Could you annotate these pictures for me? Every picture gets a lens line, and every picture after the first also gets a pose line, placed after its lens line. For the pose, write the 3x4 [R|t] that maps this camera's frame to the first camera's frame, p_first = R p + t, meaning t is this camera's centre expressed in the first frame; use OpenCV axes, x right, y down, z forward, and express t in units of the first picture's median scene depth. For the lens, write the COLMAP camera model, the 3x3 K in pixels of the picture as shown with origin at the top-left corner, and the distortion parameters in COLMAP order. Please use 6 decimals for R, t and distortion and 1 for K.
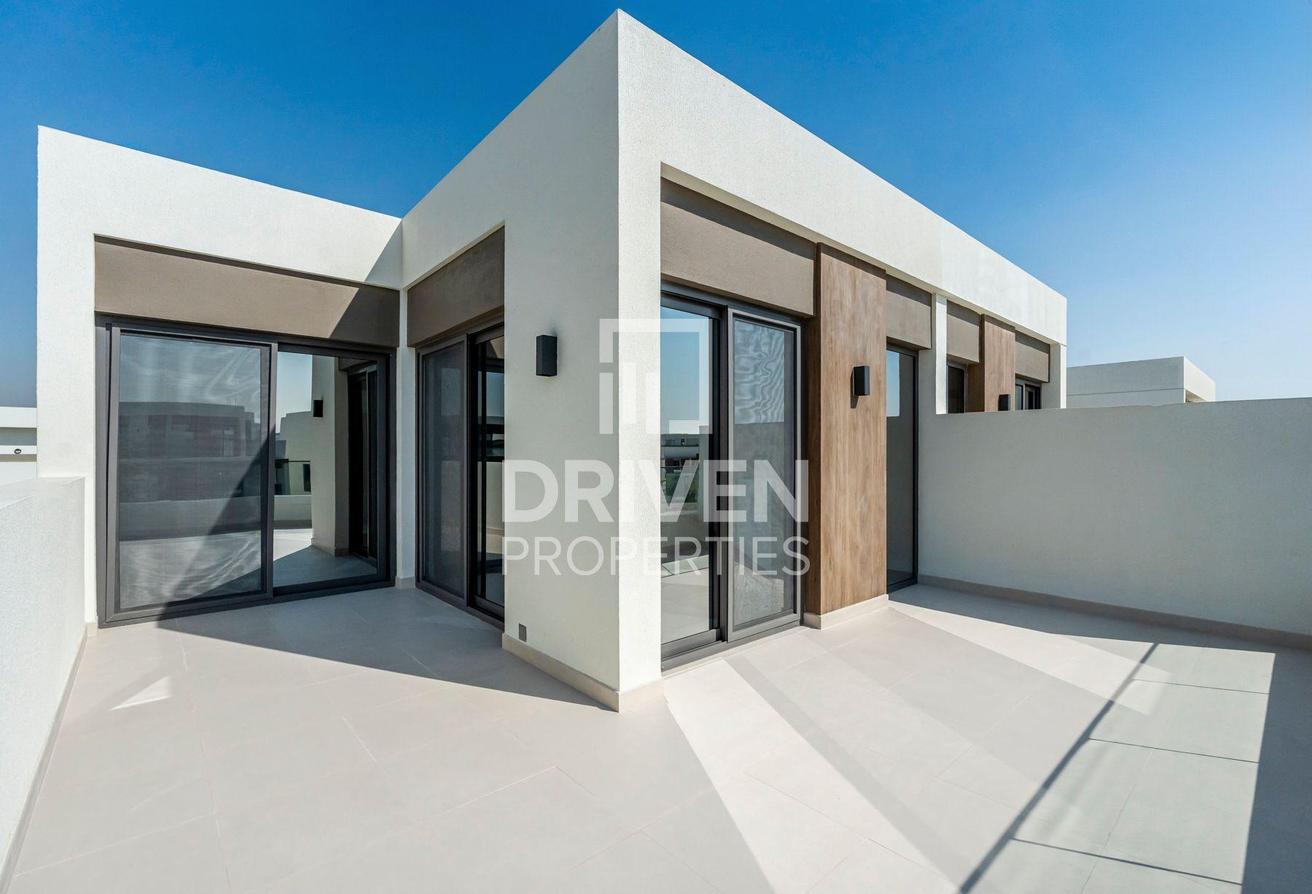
lens RADIAL K [[588.7, 0, 647.8], [0, 588.7, 447.4], [0, 0, 1]] dist [0.009784, 0.000180]
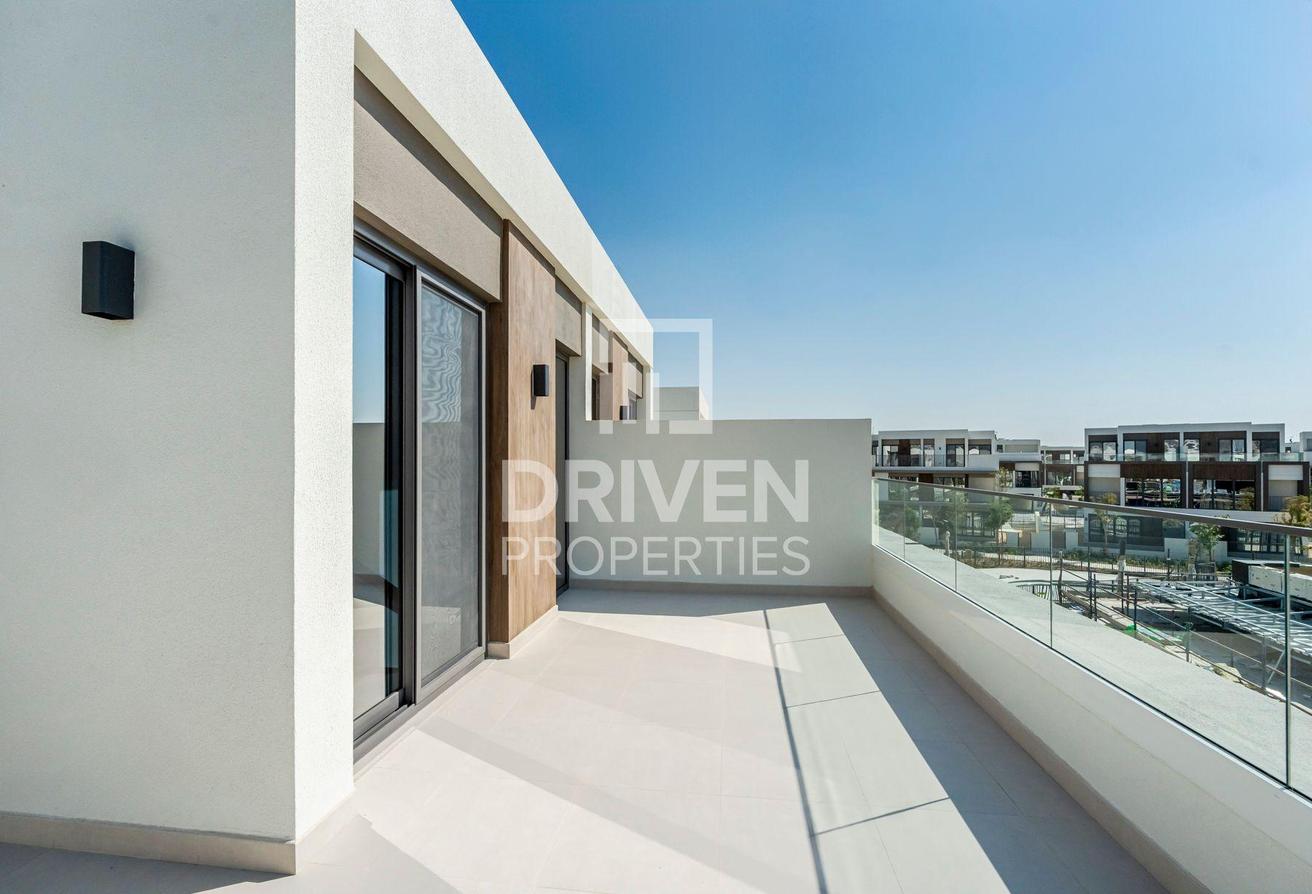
lens RADIAL K [[588.7, 0, 647.8], [0, 588.7, 447.4], [0, 0, 1]] dist [0.009784, 0.000180]
pose [[0.753749, 0.013627, 0.657021, -0.129608], [-0.005603, 0.999882, -0.014310, 0.006381], [-0.657138, 0.007105, 0.753737, 0.199996]]
